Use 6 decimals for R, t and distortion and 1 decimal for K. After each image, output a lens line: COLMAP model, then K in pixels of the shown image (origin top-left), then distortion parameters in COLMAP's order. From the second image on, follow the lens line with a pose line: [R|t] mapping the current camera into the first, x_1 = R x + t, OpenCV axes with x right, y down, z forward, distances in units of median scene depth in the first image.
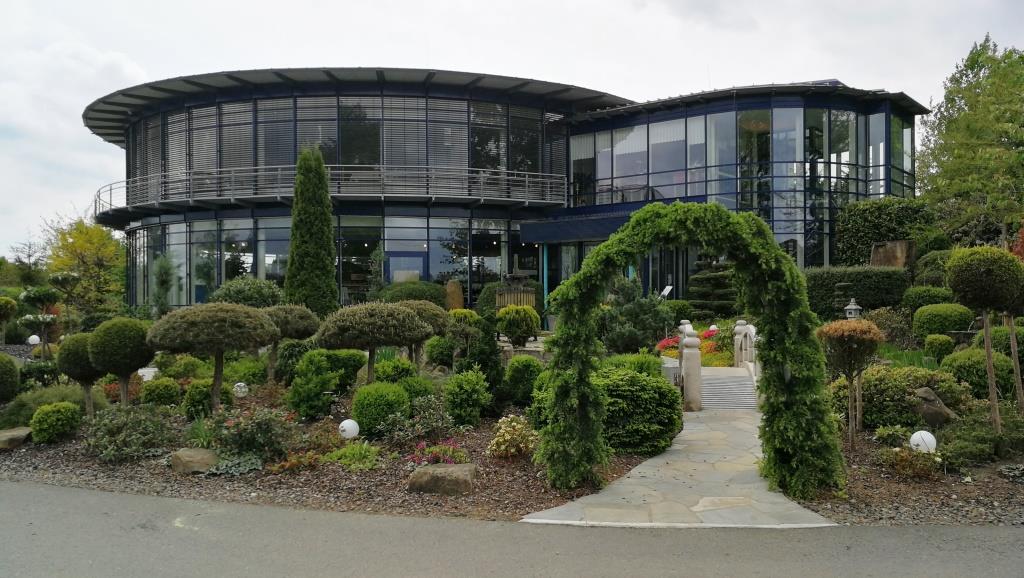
lens RADIAL K [[788.5, 0, 509.5], [0, 788.5, 290.7], [0, 0, 1]] dist [0.011811, -0.001582]
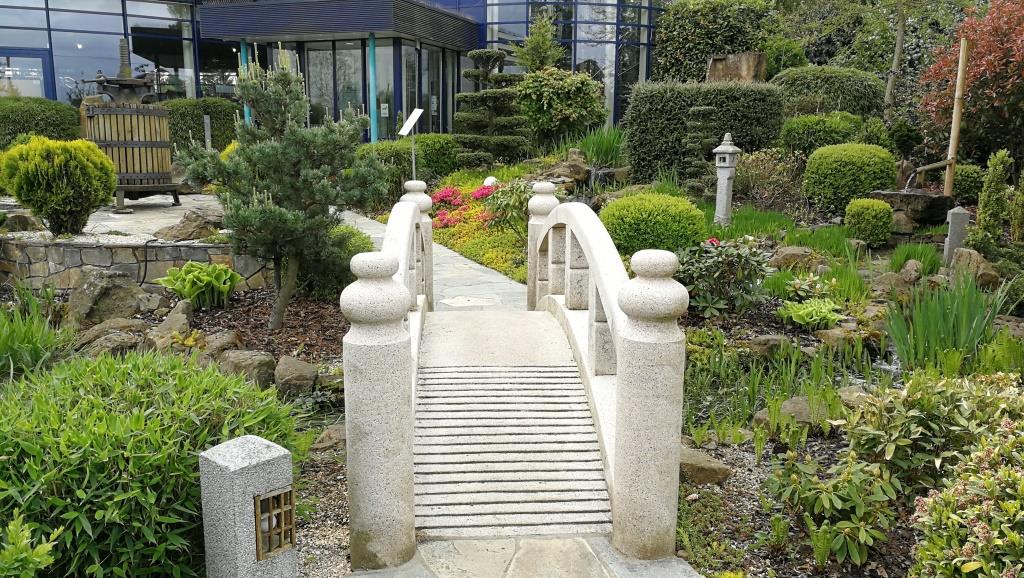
lens RADIAL K [[788.5, 0, 513.2], [0, 788.5, 289.9], [0, 0, 1]] dist [0.011811, -0.001582]
pose [[0.963776, -0.040696, 0.263588, 0.112345], [-0.014091, 0.979141, 0.202692, 0.006182], [-0.266339, -0.199064, 0.943100, 0.408146]]
